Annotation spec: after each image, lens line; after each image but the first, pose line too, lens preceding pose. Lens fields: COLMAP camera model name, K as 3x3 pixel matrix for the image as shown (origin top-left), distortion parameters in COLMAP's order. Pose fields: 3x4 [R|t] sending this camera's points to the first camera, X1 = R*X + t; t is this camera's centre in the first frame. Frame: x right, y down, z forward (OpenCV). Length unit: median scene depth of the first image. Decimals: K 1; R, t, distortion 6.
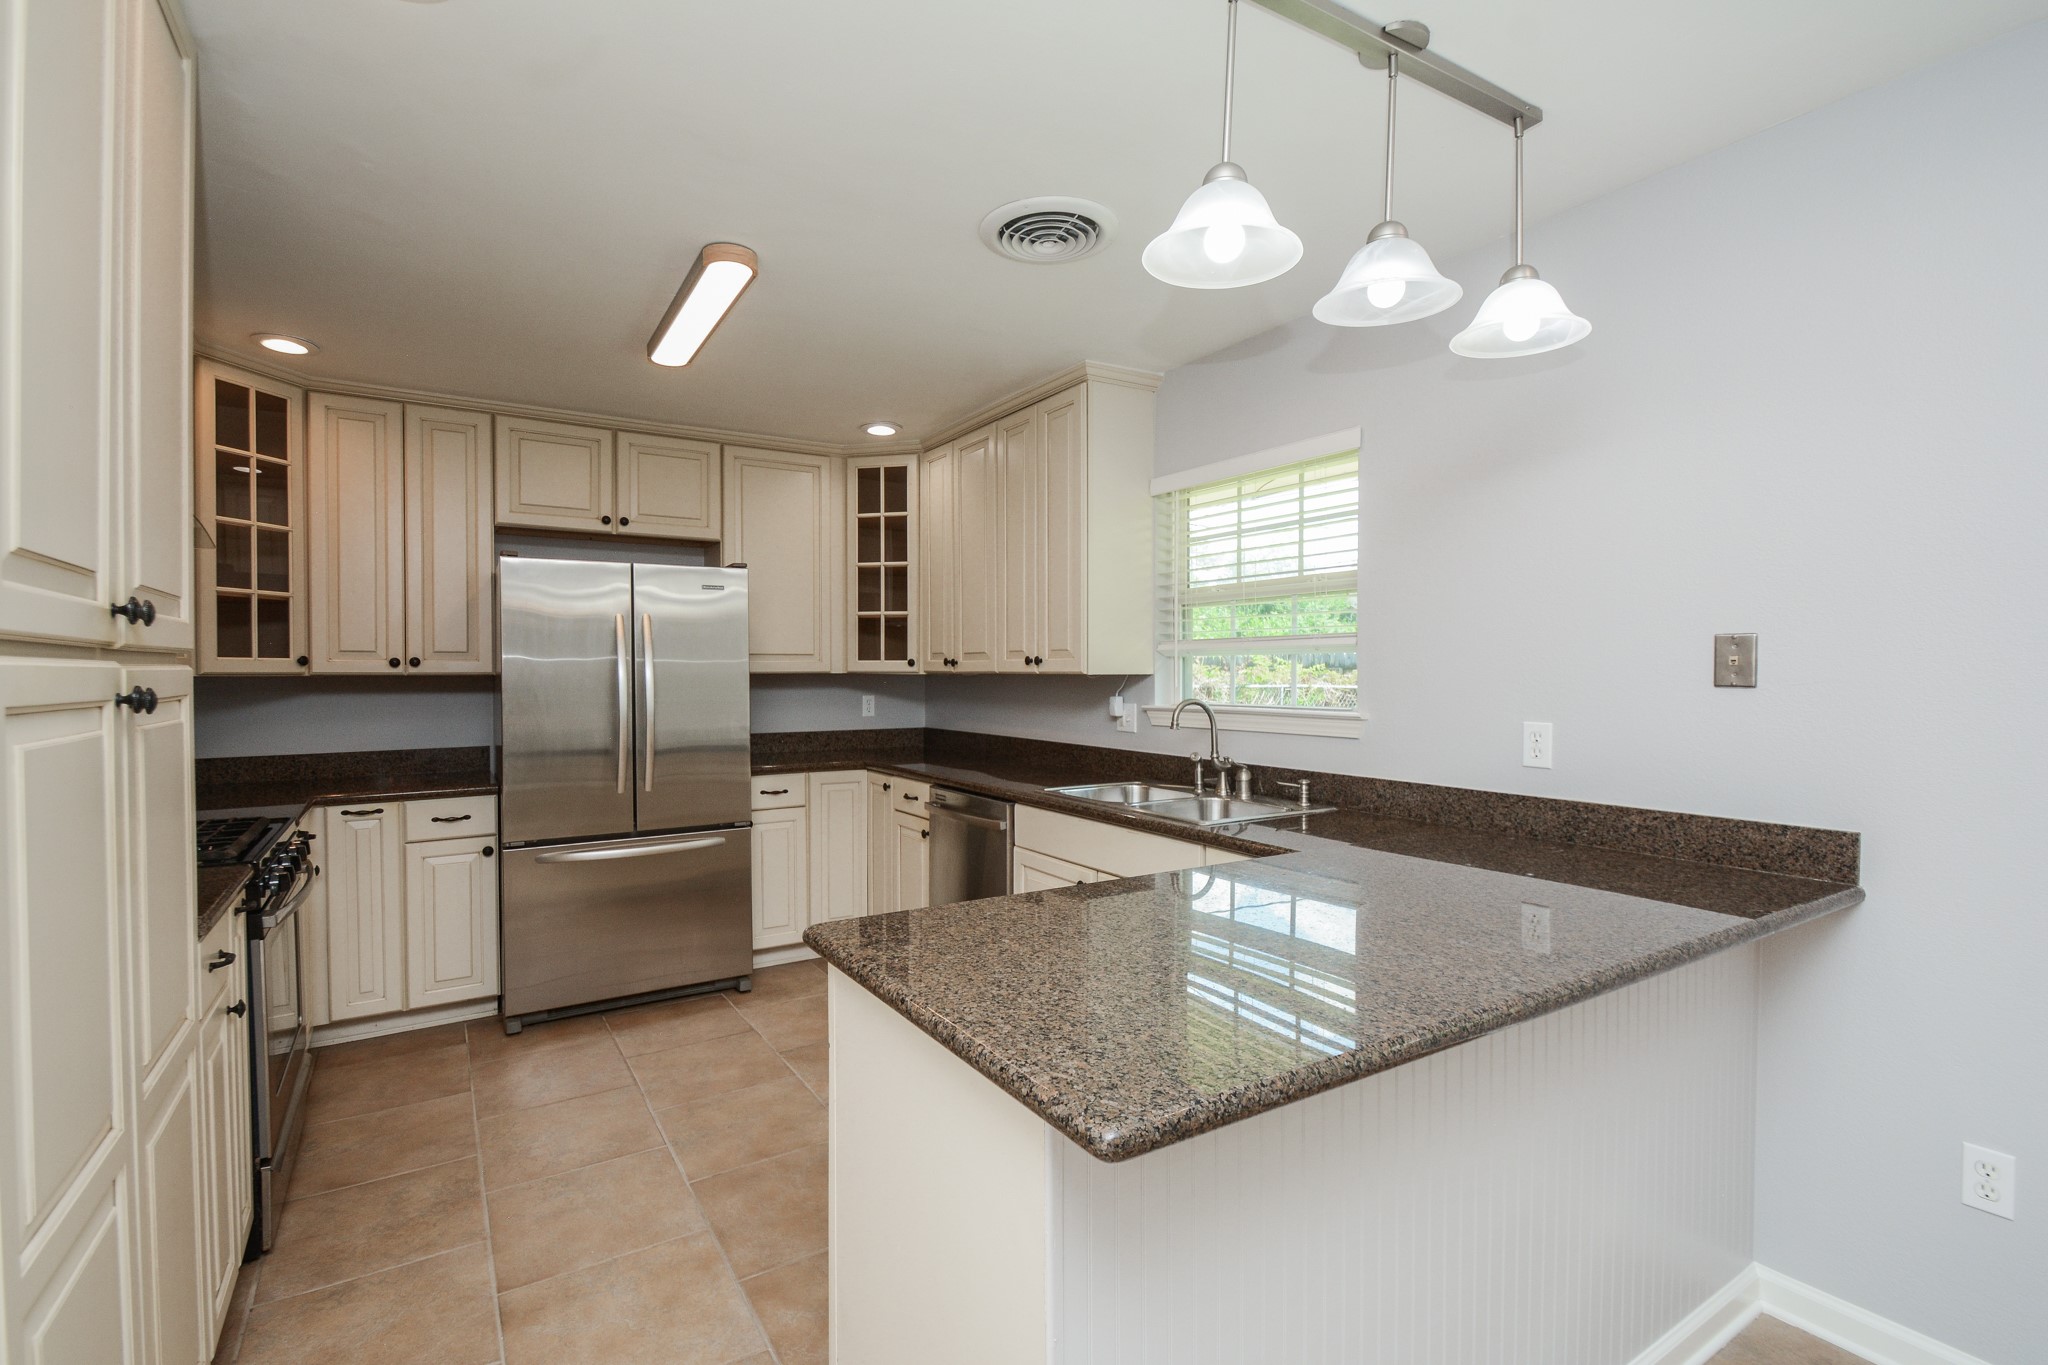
lens RADIAL K [[912.8, 0, 1009.7], [0, 912.8, 684.4], [0, 0, 1]] dist [0.005439, -0.012735]
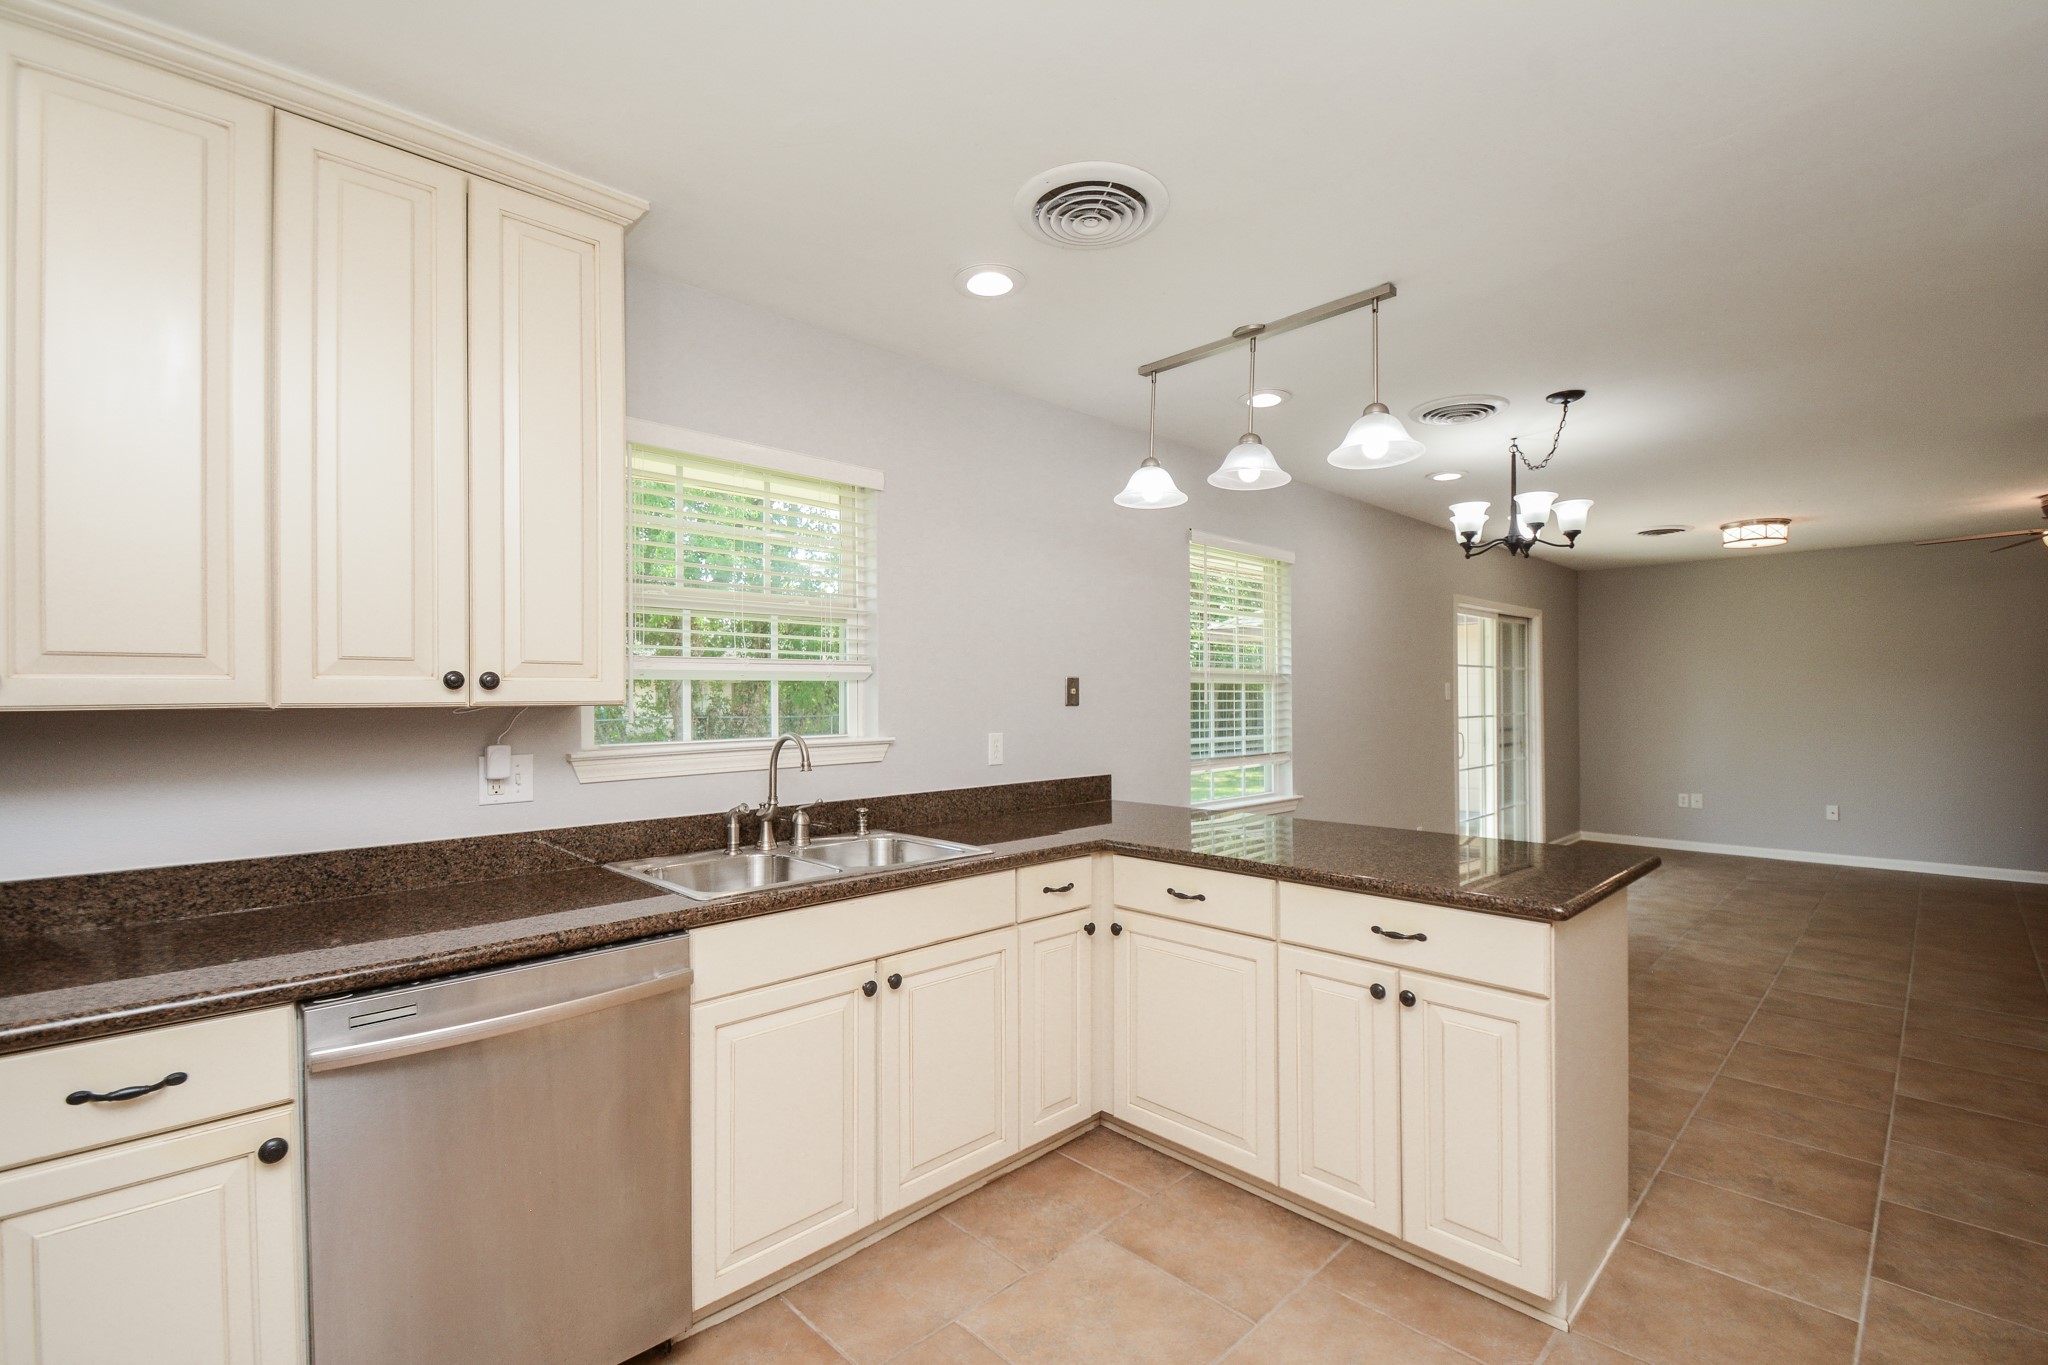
lens RADIAL K [[912.8, 0, 1011.0], [0, 912.8, 674.6], [0, 0, 1]] dist [0.005439, -0.012735]
pose [[-0.200684, 0.025459, 0.979325, -0.569443], [0.020285, 0.999556, -0.021828, -0.012460], [-0.979446, 0.015485, -0.201111, 0.871467]]
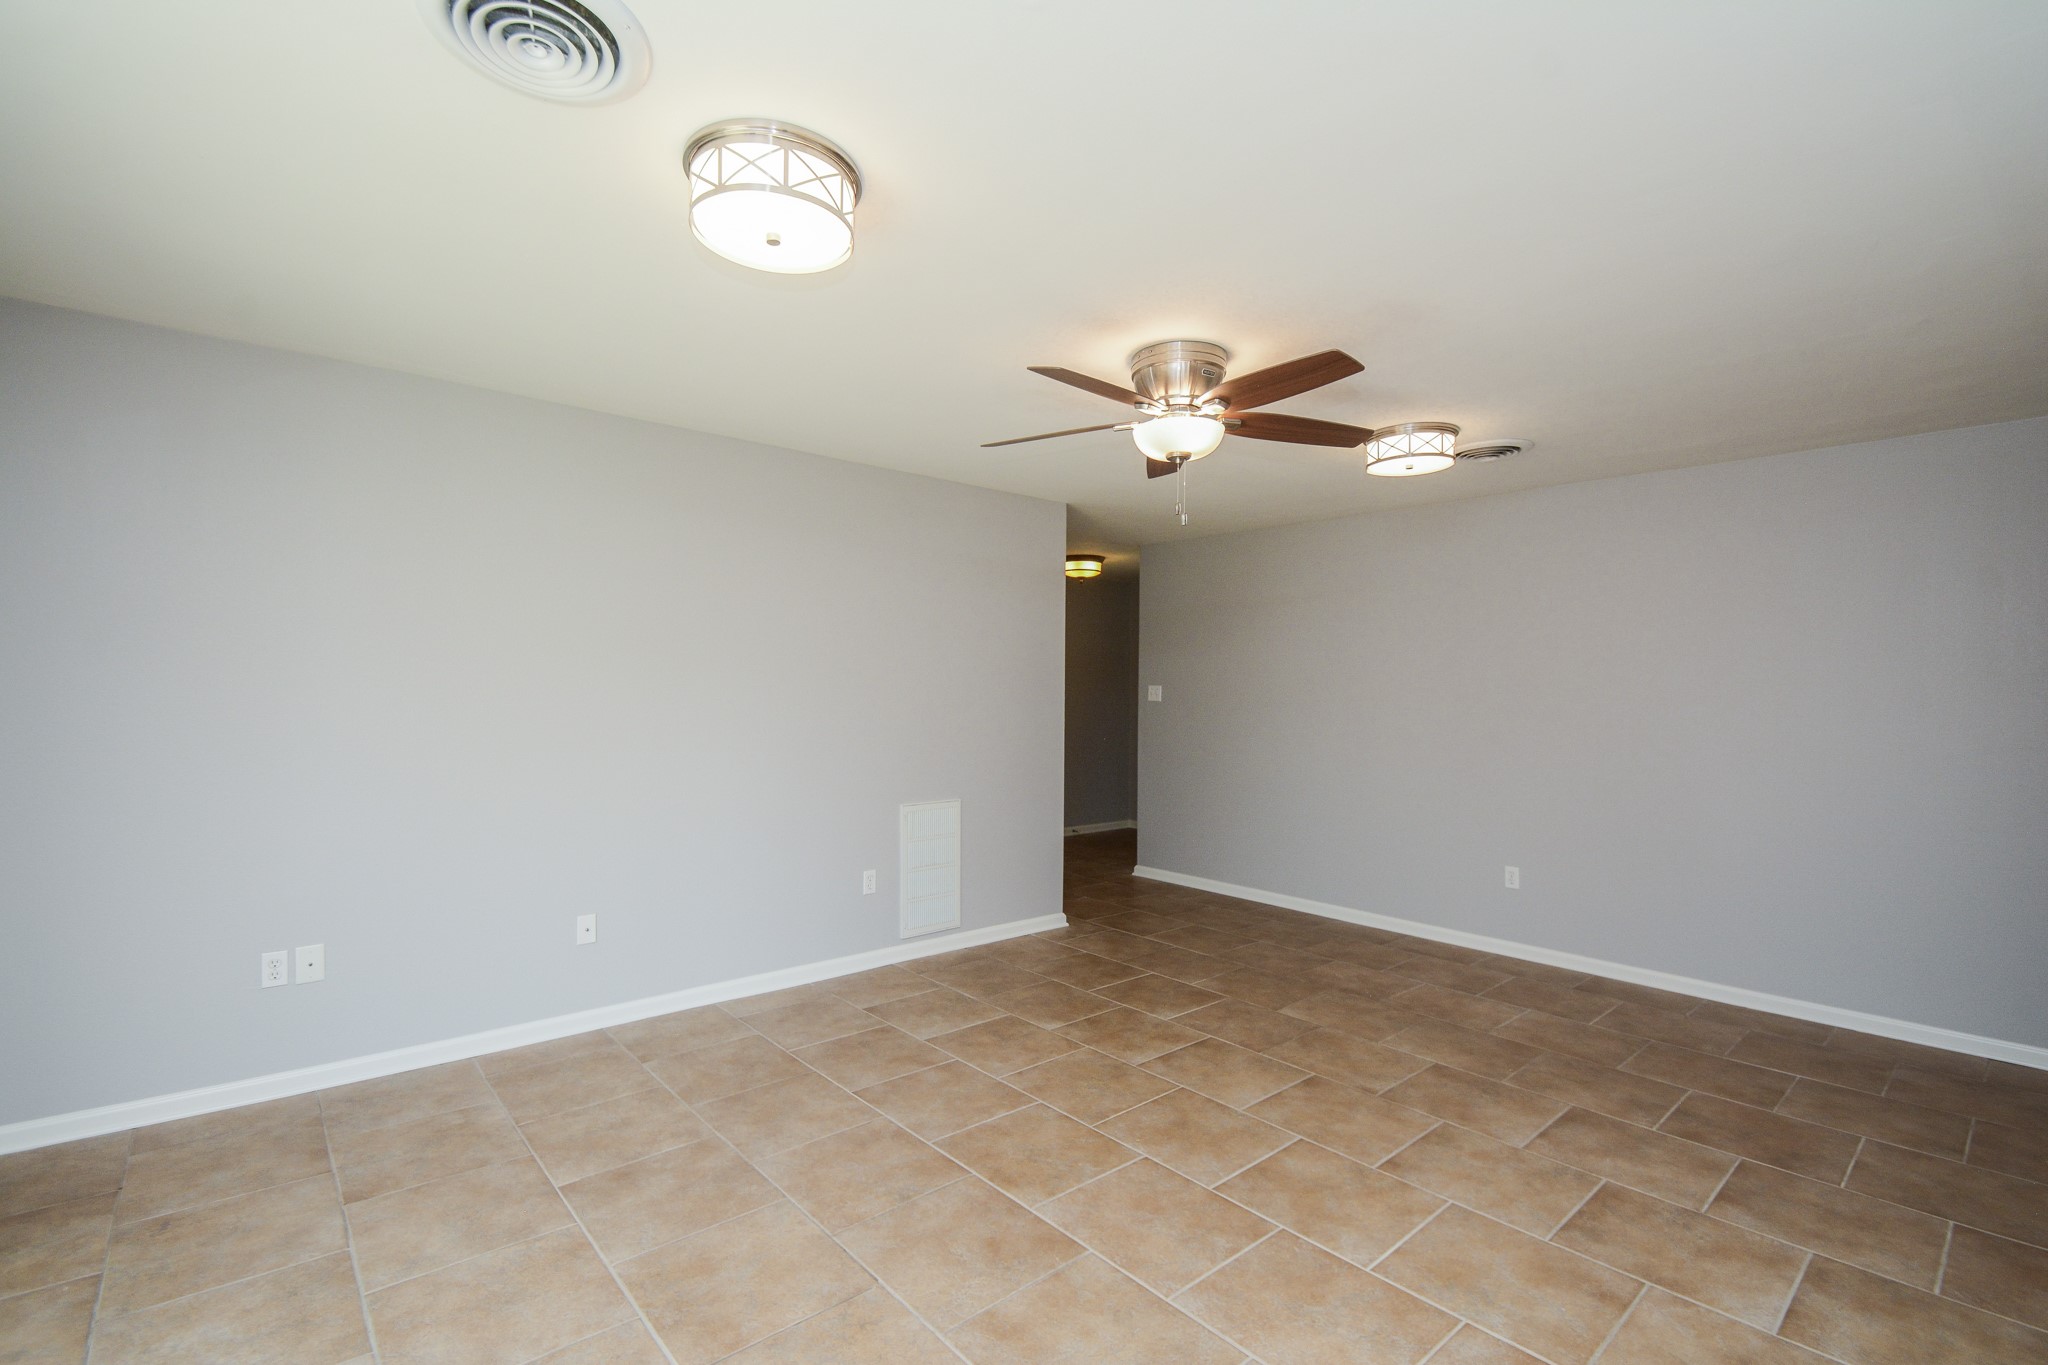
lens RADIAL K [[912.8, 0, 1022.1], [0, 912.8, 698.5], [0, 0, 1]] dist [0.005439, -0.012735]
pose [[-0.988778, -0.009924, -0.149065, 0.786059], [-0.013555, 0.999635, 0.023368, 0.000631], [0.148779, 0.025126, -0.988551, -0.296862]]
